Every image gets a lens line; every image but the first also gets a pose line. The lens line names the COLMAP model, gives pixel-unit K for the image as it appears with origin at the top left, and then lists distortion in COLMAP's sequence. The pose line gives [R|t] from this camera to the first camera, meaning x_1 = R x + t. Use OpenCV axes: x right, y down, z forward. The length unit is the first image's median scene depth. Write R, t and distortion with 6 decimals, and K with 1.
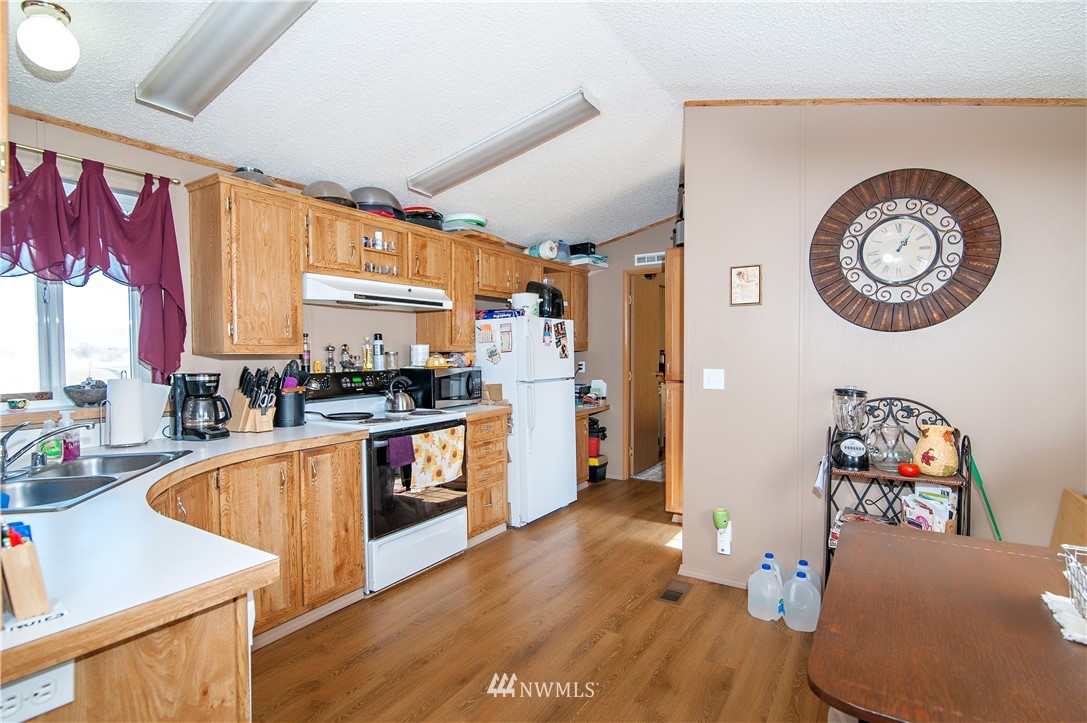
lens RADIAL K [[542.2, 0, 543.5], [0, 542.2, 361.5], [0, 0, 1]] dist [-0.010766, -0.000068]
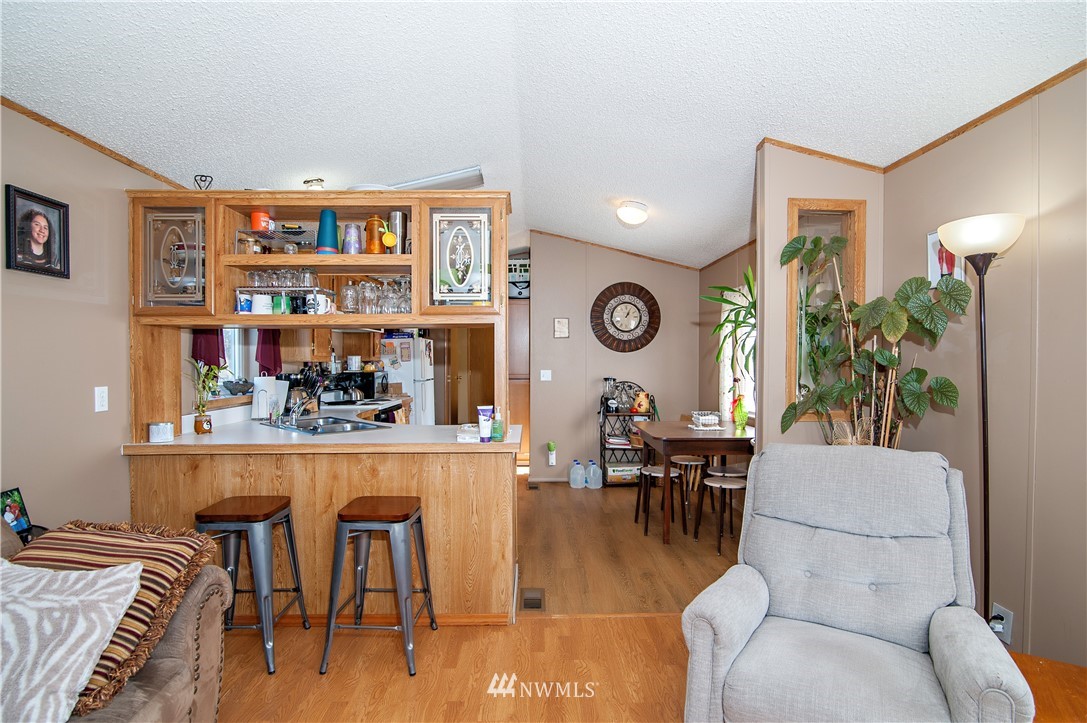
lens RADIAL K [[542.2, 0, 543.5], [0, 542.2, 361.5], [0, 0, 1]] dist [-0.010766, -0.000068]
pose [[0.835446, 0.002553, 0.549567, -0.679076], [0.008960, 0.999793, -0.018266, 0.016649], [-0.549500, 0.020184, 0.835250, -0.549223]]
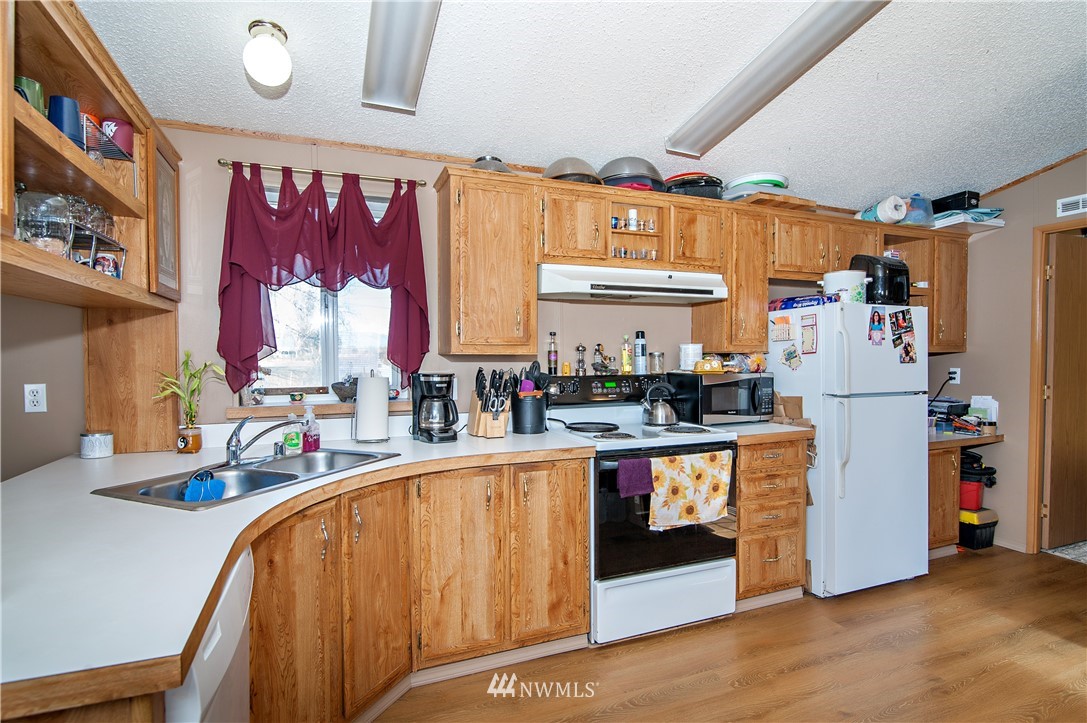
lens RADIAL K [[562.8, 0, 543.5], [0, 562.8, 361.5], [0, 0, 1]] dist [-0.015344, 0.001267]
pose [[0.817782, 0.013797, -0.575362, 0.087095], [-0.014408, 0.999890, 0.003497, -0.004870], [0.575347, 0.005430, 0.817891, 0.207946]]
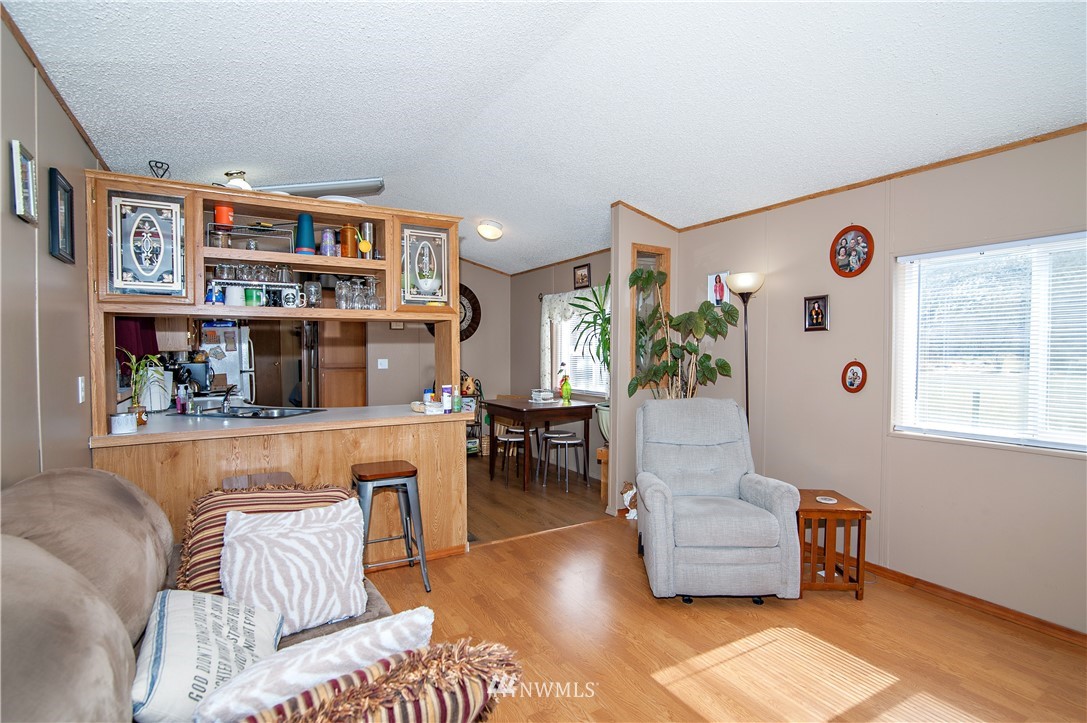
lens RADIAL K [[542.2, 0, 543.5], [0, 542.2, 361.5], [0, 0, 1]] dist [-0.010766, -0.000068]
pose [[0.461696, -0.014930, 0.886912, -1.129664], [0.019115, 0.999794, 0.006879, 0.018852], [-0.886832, 0.013777, 0.461886, -0.464481]]
